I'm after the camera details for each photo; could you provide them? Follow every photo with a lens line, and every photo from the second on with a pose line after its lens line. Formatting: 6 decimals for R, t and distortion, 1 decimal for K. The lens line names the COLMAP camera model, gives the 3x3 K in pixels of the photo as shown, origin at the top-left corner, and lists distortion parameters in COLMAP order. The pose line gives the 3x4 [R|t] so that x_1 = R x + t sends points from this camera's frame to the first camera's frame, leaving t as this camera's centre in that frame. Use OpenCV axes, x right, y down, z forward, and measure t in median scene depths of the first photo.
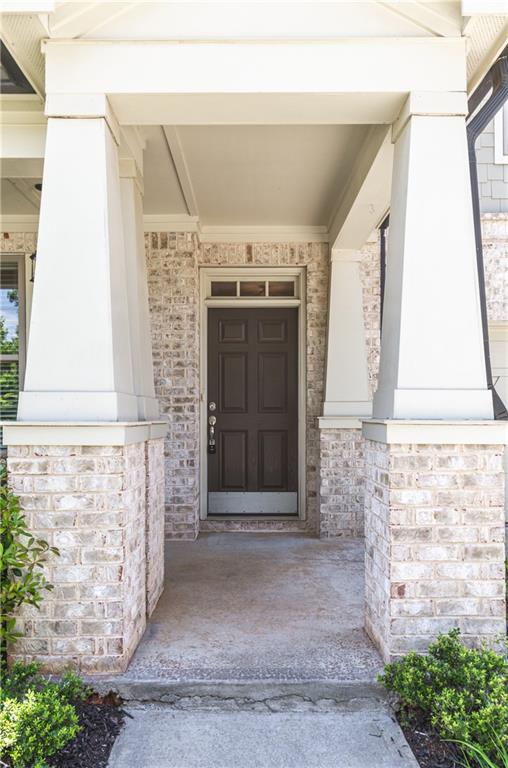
lens RADIAL K [[636.0, 0, 253.8], [0, 636.0, 386.6], [0, 0, 1]] dist [-0.001836, -0.000414]
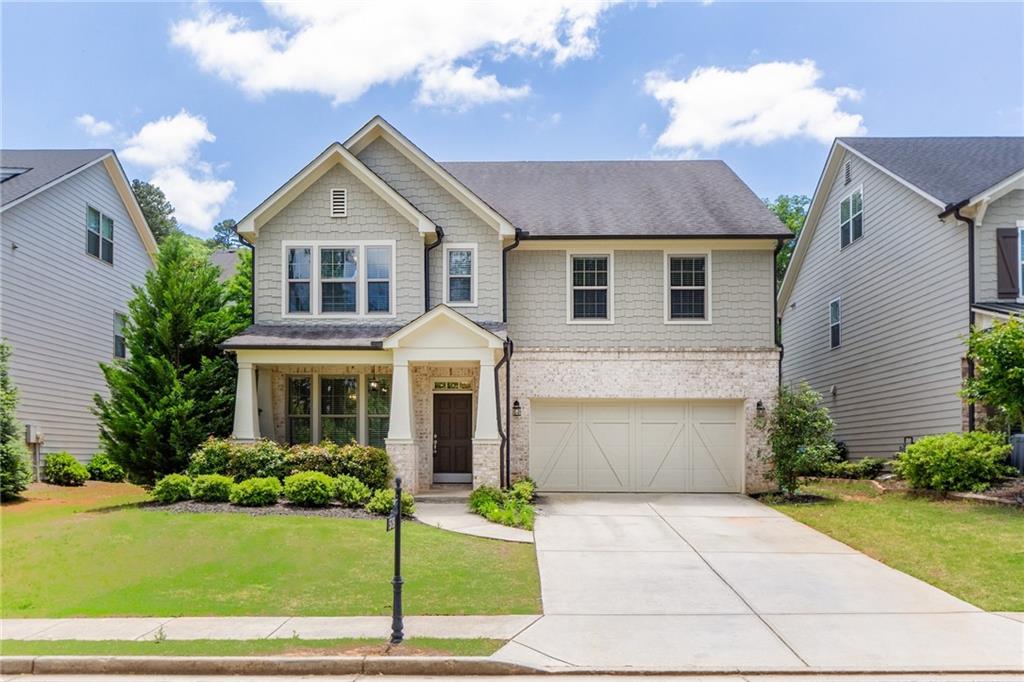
lens RADIAL K [[1176.9, 0, 511.9], [0, 1176.9, 347.0], [0, 0, 1]] dist [0.011859, 0.000000]
pose [[0.999896, 0.000271, -0.014401, 0.302443], [-0.000981, 0.998784, -0.049282, -0.090129], [0.014370, 0.049291, 0.998681, -3.613957]]
